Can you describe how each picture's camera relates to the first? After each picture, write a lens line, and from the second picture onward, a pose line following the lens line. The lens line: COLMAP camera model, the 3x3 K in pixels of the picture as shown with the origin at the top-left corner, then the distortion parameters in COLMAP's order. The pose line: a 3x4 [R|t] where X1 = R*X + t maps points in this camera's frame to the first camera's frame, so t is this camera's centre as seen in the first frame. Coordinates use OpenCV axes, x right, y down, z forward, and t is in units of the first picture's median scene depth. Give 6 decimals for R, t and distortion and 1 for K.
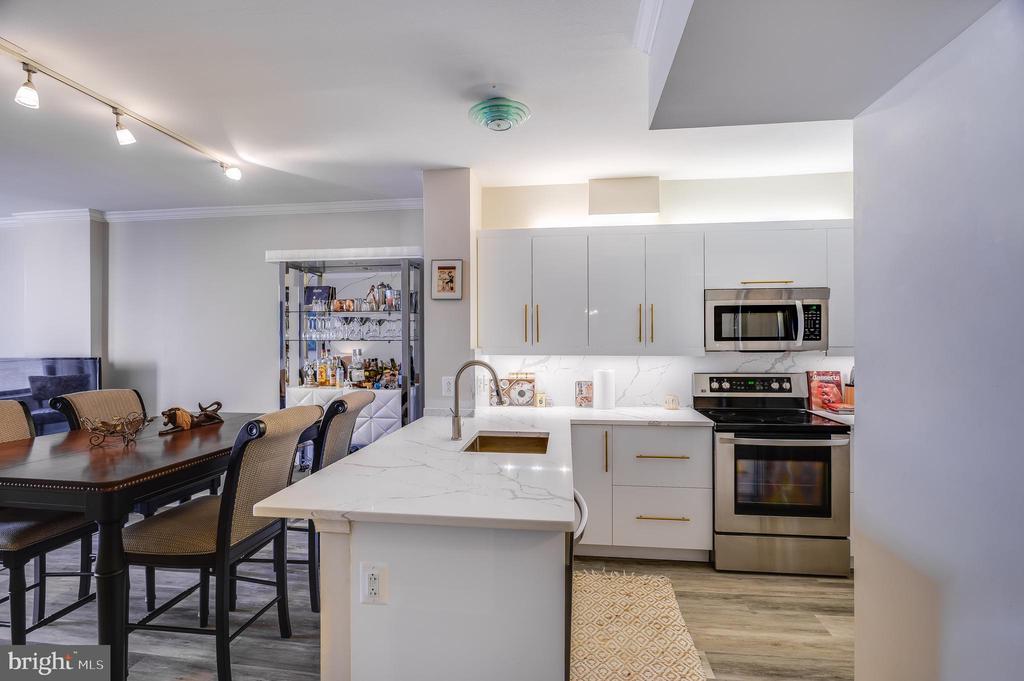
lens RADIAL K [[480.2, 0, 512.0], [0, 480.2, 340.5], [0, 0, 1]] dist [-0.019397, -0.000065]
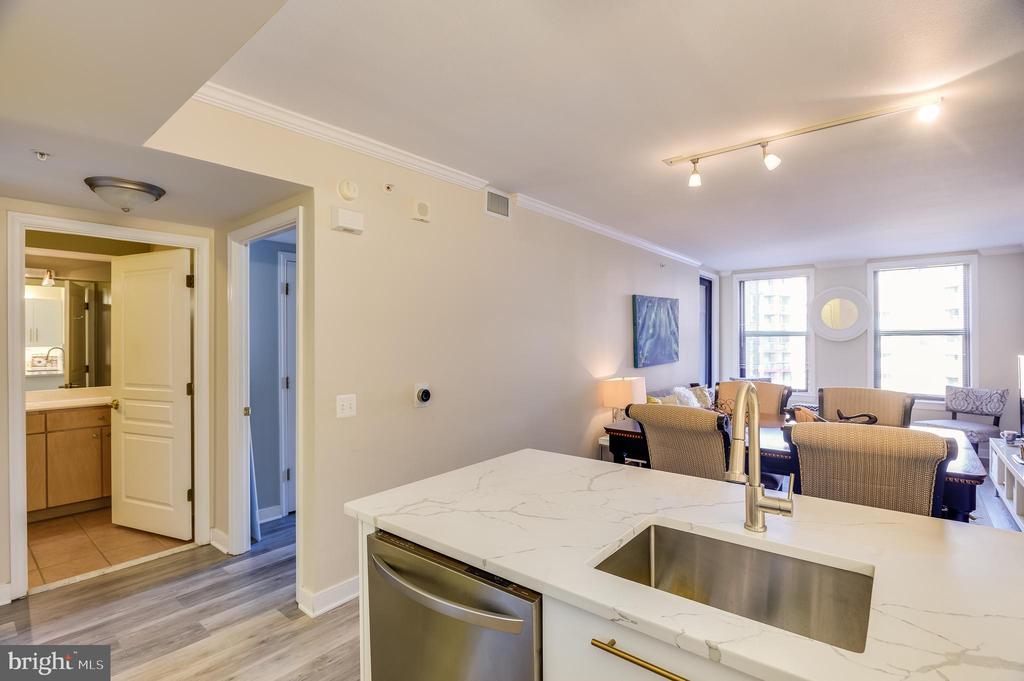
lens RADIAL K [[480.2, 0, 512.0], [0, 480.2, 340.5], [0, 0, 1]] dist [-0.019397, -0.000065]
pose [[-0.533563, 0.003410, -0.845753, 0.337027], [0.006440, 0.999979, -0.000031, -0.002723], [0.845736, -0.005464, -0.533574, 0.749758]]
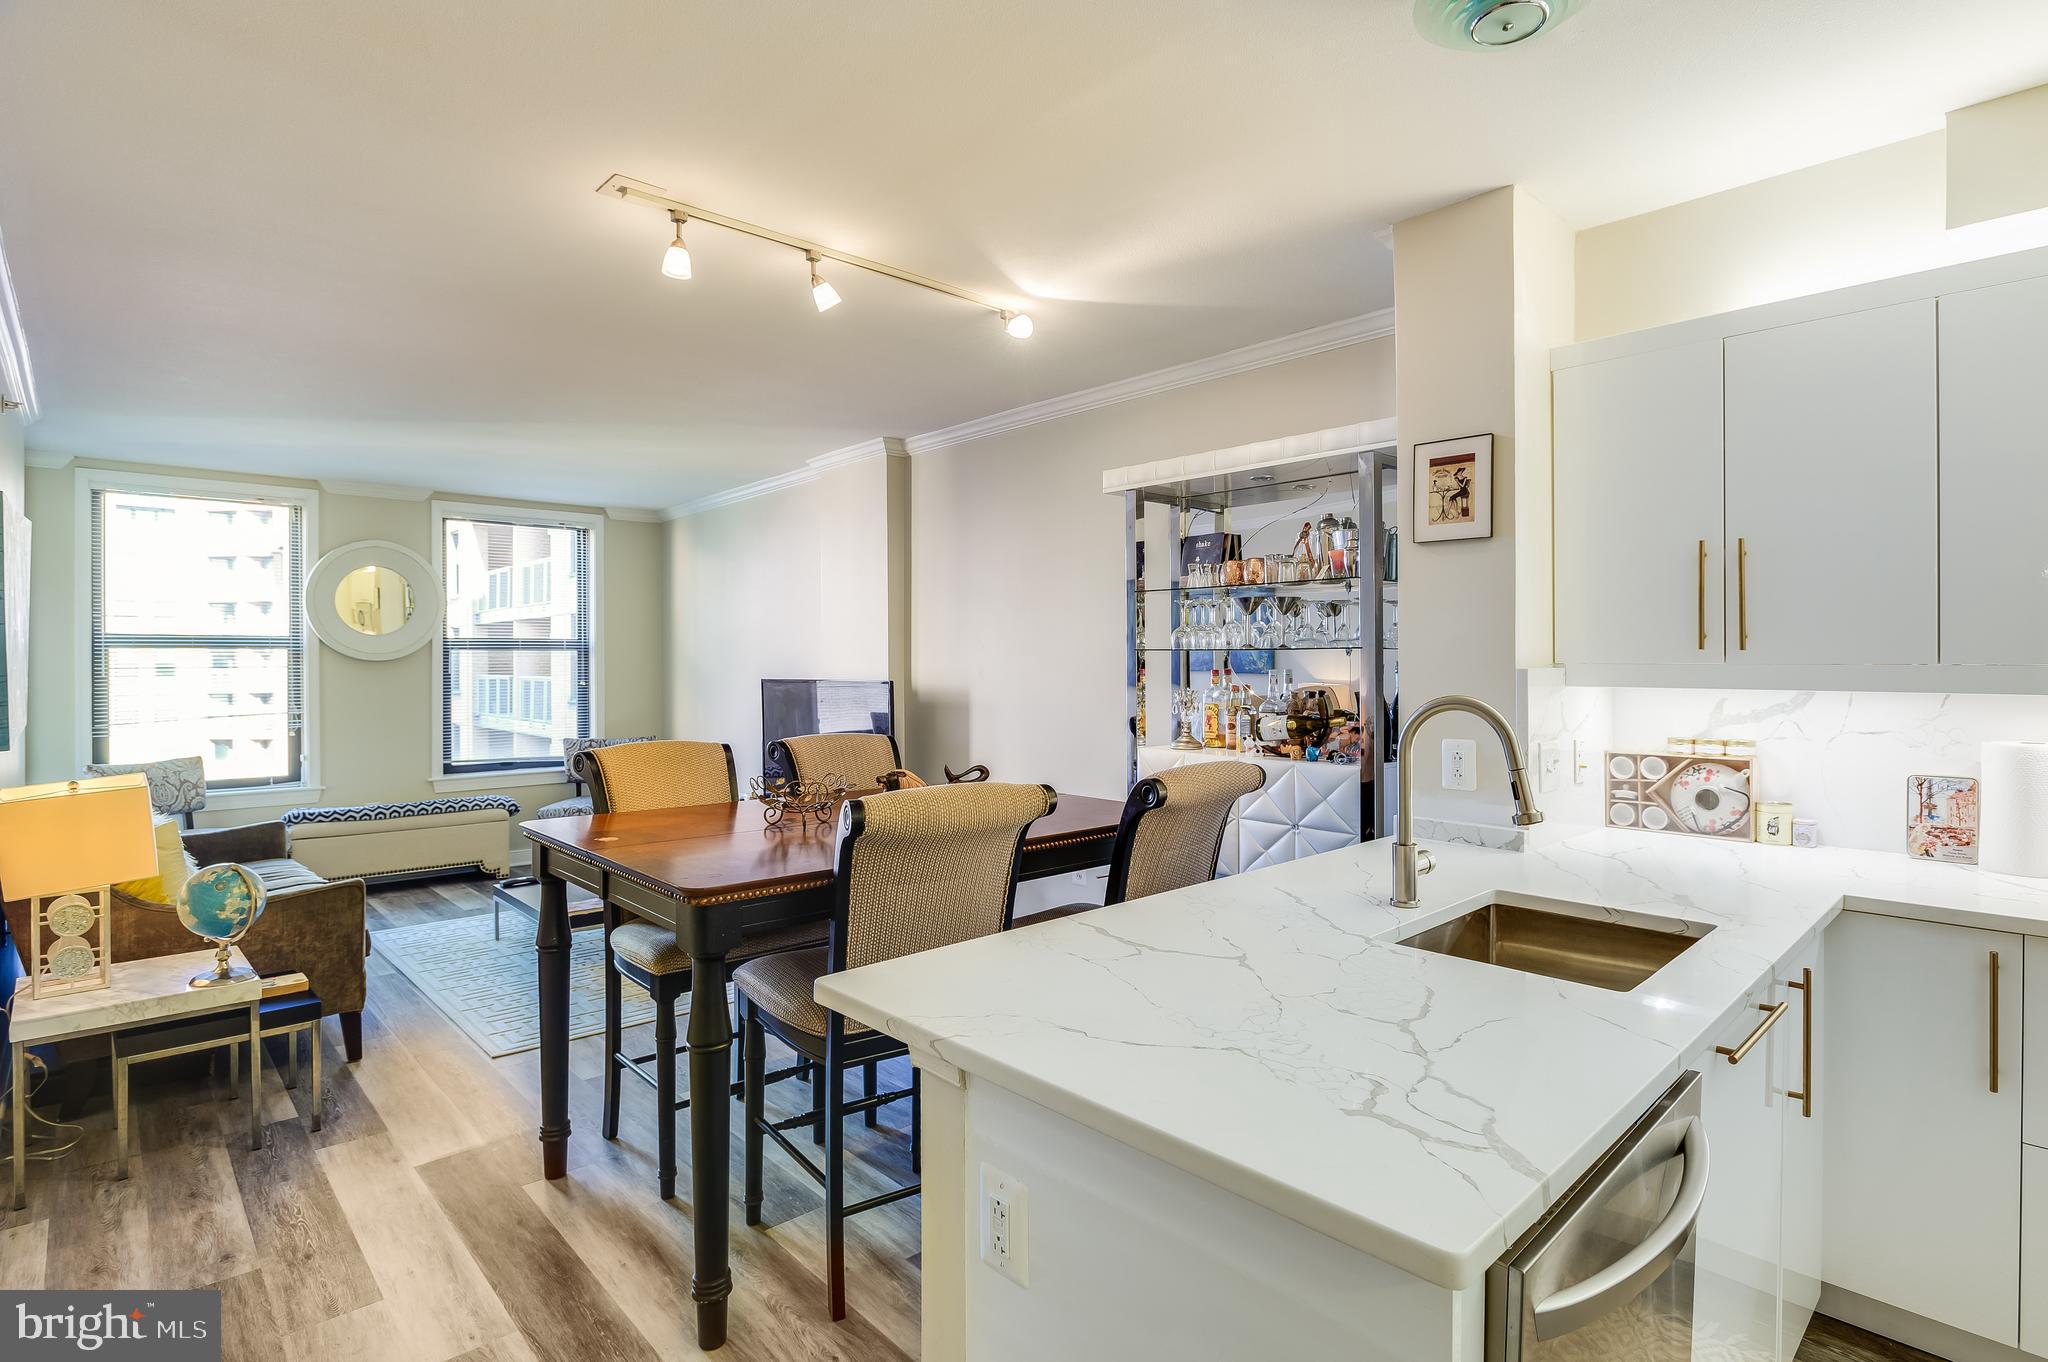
lens RADIAL K [[1016.1, 0, 1045.8], [0, 1016.1, 666.1], [0, 0, 1]] dist [-0.015899, 0.001576]
pose [[0.771713, 0.003388, -0.635962, 0.123684], [0.002692, 0.999959, 0.008595, 0.007210], [0.635966, -0.008345, 0.771672, 0.146490]]
